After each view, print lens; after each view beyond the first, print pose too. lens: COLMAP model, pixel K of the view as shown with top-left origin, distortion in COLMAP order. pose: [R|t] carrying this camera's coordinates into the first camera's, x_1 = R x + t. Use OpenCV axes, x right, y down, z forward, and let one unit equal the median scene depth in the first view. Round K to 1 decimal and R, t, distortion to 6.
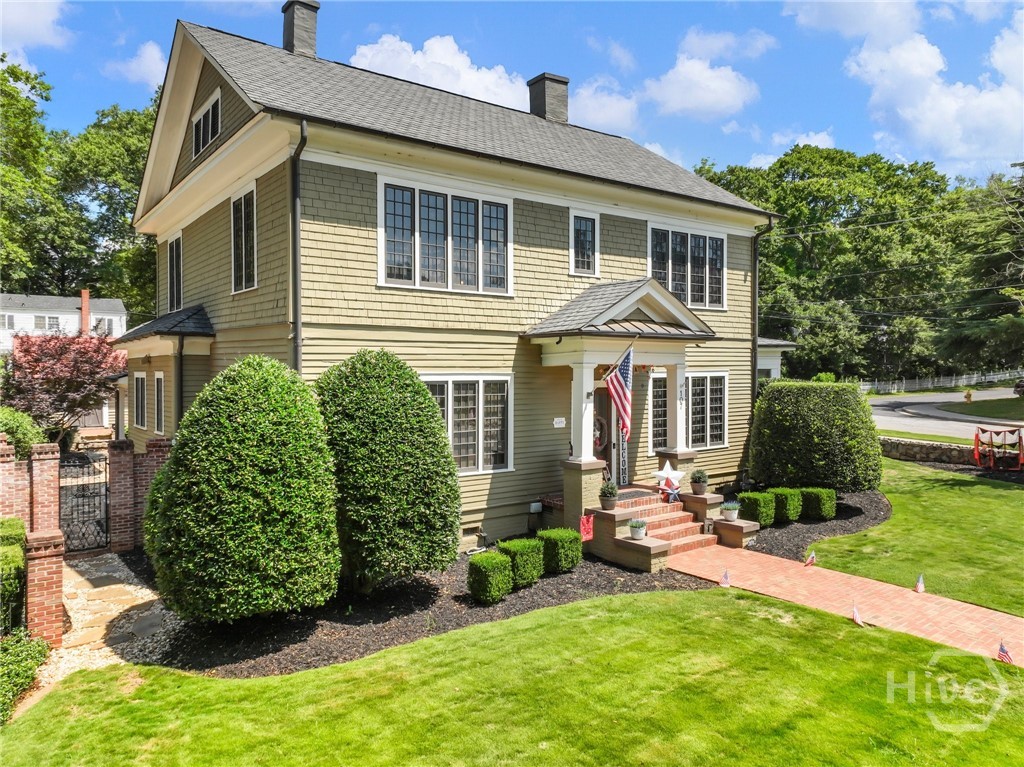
lens RADIAL K [[659.0, 0, 512.0], [0, 659.0, 383.5], [0, 0, 1]] dist [0.003898, 0.002035]
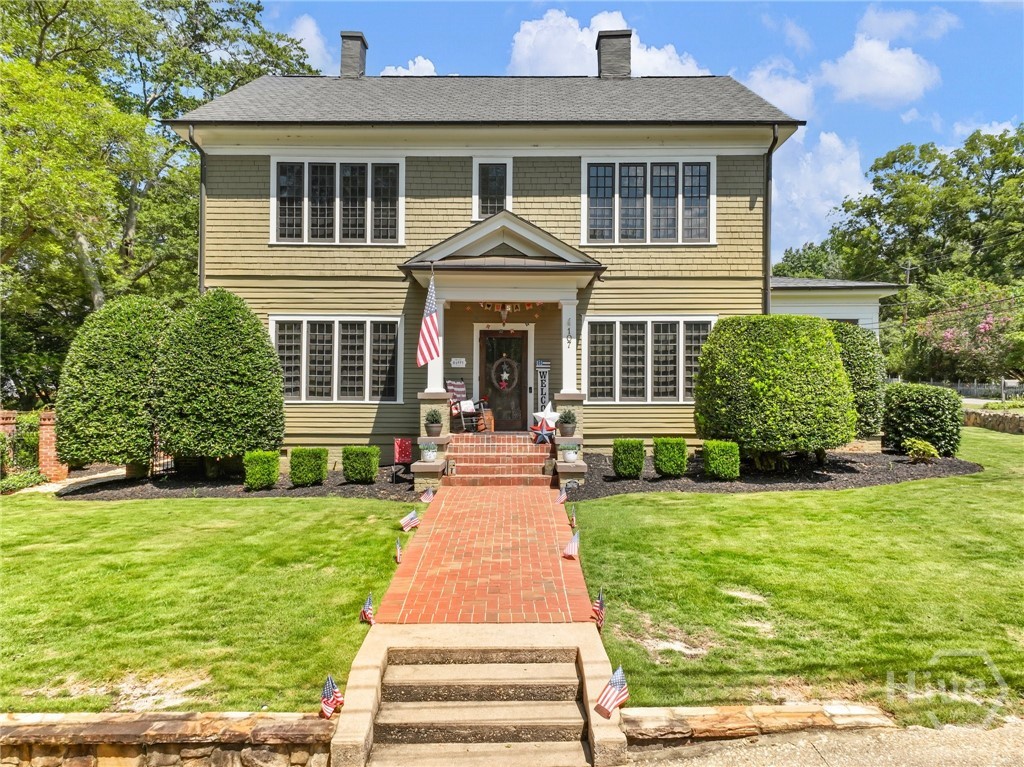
lens RADIAL K [[727.8, 0, 516.4], [0, 727.8, 373.5], [0, 0, 1]] dist [0.005116, 0.010889]
pose [[0.832439, -0.003589, -0.554105, 0.837776], [-0.013452, 0.999553, -0.026684, 0.112913], [0.553953, 0.029666, 0.832019, 0.097889]]
